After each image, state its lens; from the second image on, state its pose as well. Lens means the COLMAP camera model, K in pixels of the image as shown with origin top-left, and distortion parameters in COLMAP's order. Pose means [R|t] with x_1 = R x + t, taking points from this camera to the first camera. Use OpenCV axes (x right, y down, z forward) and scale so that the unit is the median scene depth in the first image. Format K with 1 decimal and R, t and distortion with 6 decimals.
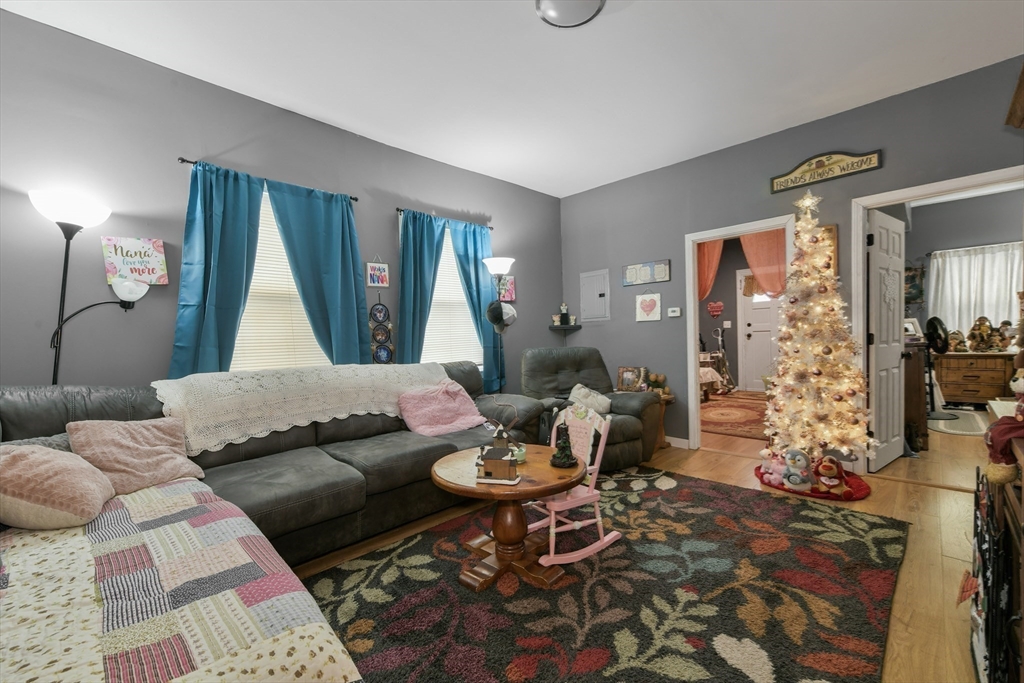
lens RADIAL K [[434.2, 0, 520.1], [0, 434.2, 347.7], [0, 0, 1]] dist [0.004273, 0.000452]
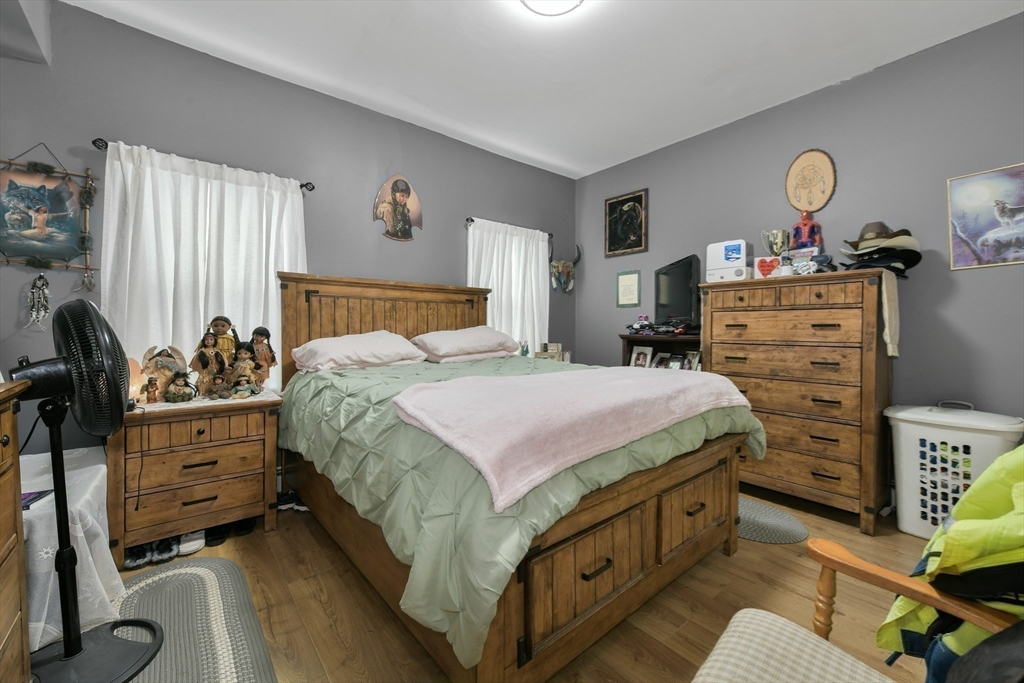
lens RADIAL K [[416.3, 0, 512.7], [0, 416.3, 338.4], [0, 0, 1]] dist [-0.001094, 0.002349]
pose [[0.114496, 0.014451, 0.993319, 0.668684], [0.014189, 0.999768, -0.016180, -0.037359], [-0.993322, 0.015947, 0.114265, 0.653417]]
